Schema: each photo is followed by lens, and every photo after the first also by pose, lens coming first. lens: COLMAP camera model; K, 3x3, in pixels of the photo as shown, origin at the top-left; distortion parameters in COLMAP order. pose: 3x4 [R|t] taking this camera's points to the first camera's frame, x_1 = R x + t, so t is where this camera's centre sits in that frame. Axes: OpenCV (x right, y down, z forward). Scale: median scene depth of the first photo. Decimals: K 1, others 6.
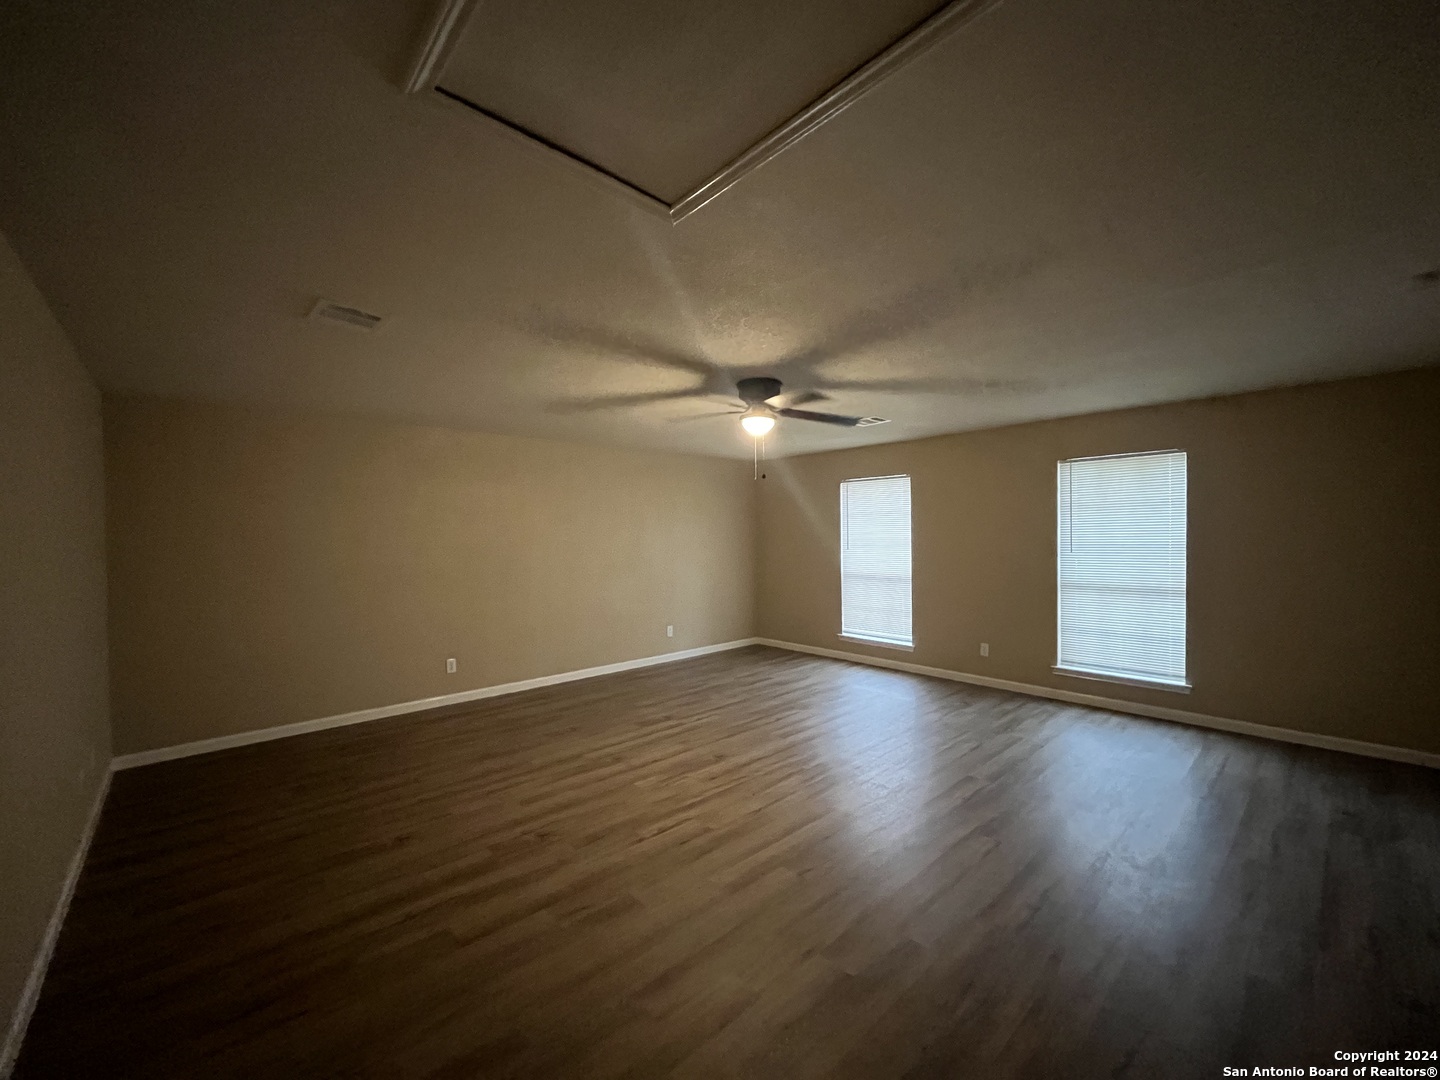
lens RADIAL K [[577.9, 0, 716.4], [0, 577.9, 538.3], [0, 0, 1]] dist [-0.001951, -0.000655]
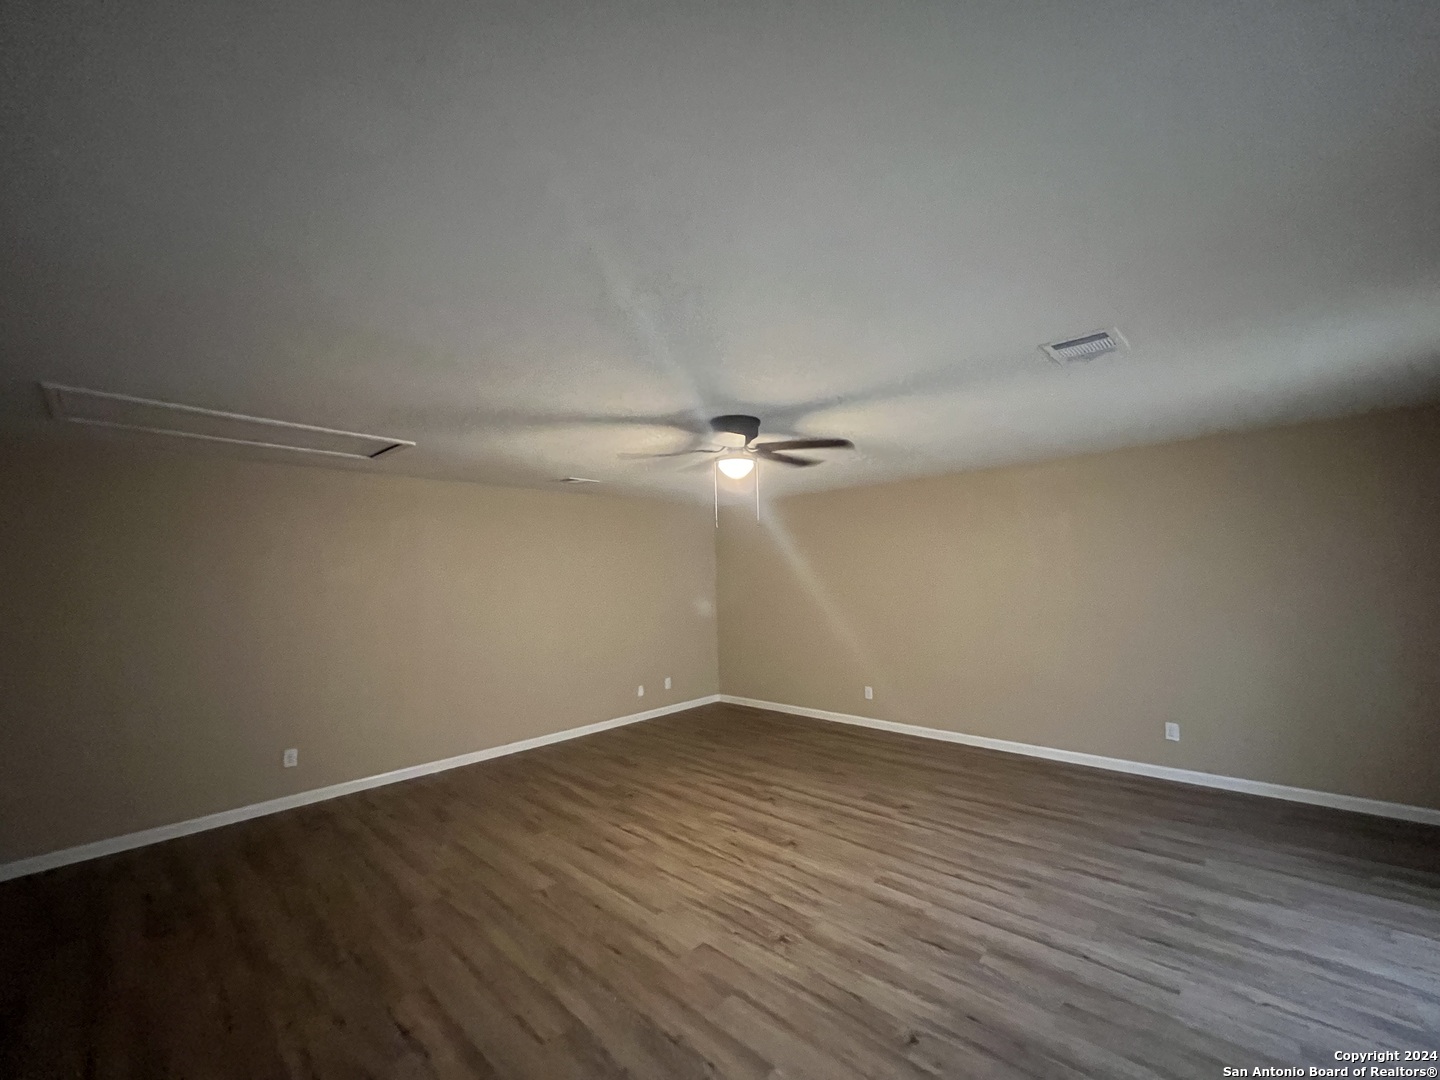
lens RADIAL K [[577.9, 0, 725.2], [0, 577.9, 533.5], [0, 0, 1]] dist [-0.001951, -0.000655]
pose [[0.083165, -0.065076, -0.994409, 0.827520], [0.013017, 0.997851, -0.064212, -0.027563], [0.996451, -0.007604, 0.083834, 0.777332]]
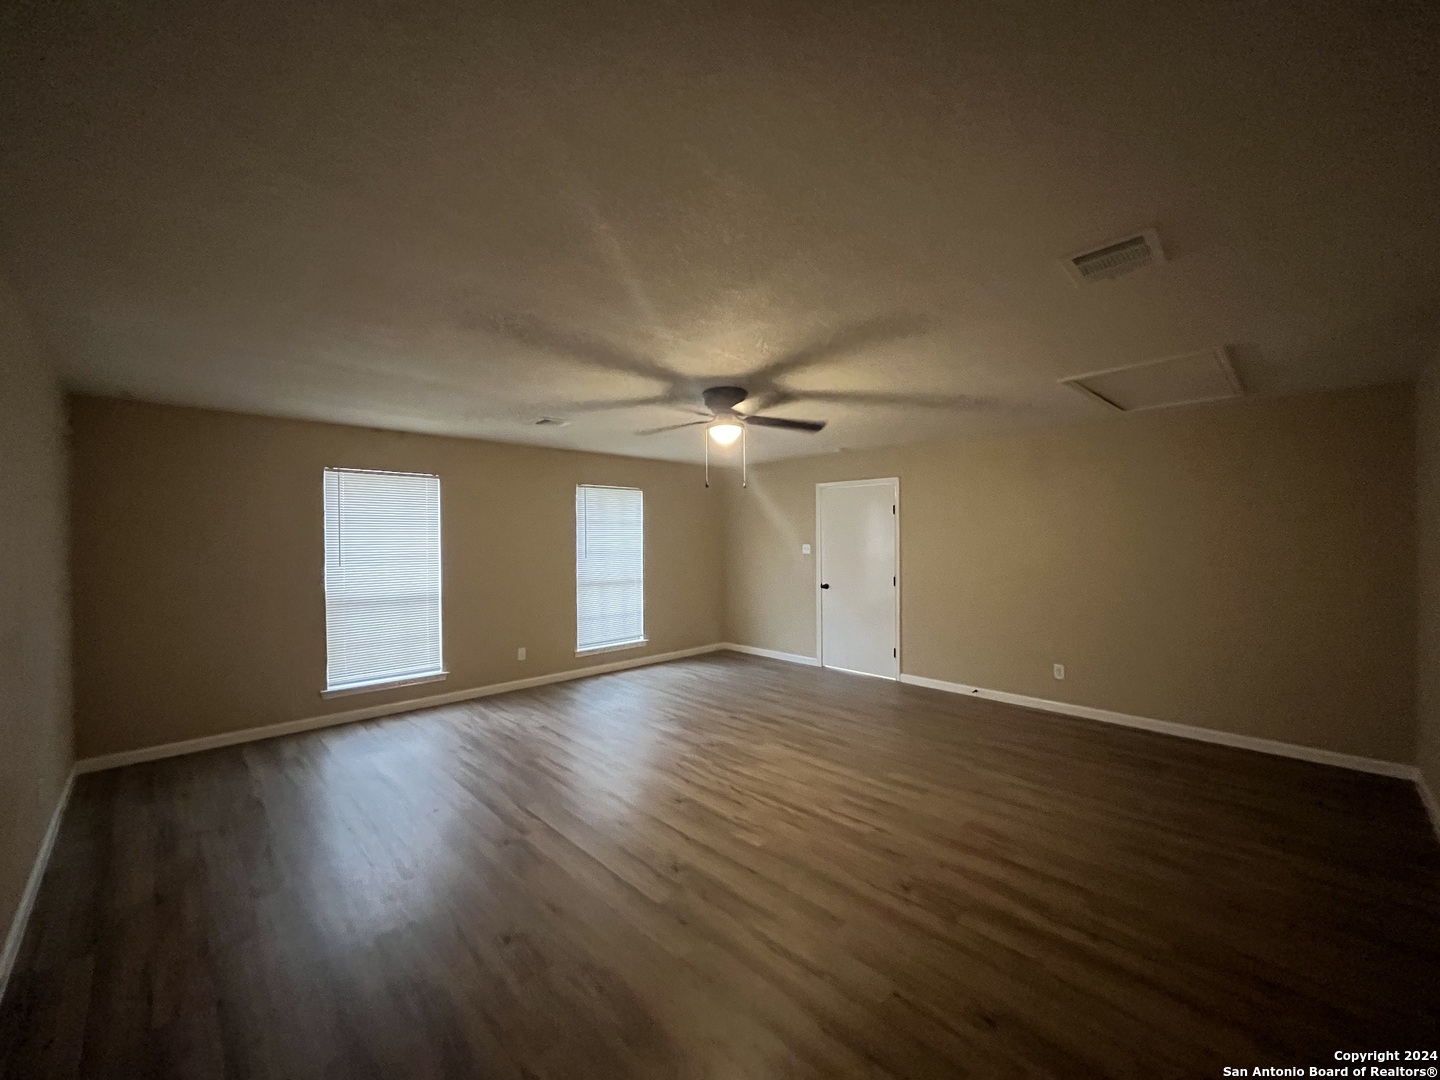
lens RADIAL K [[577.9, 0, 722.5], [0, 577.9, 535.8], [0, 0, 1]] dist [-0.001951, -0.000655]
pose [[-0.043121, 0.016972, 0.998926, -0.803163], [0.015849, 0.999741, -0.016301, 0.000908], [-0.998944, 0.015129, -0.043379, 0.903967]]
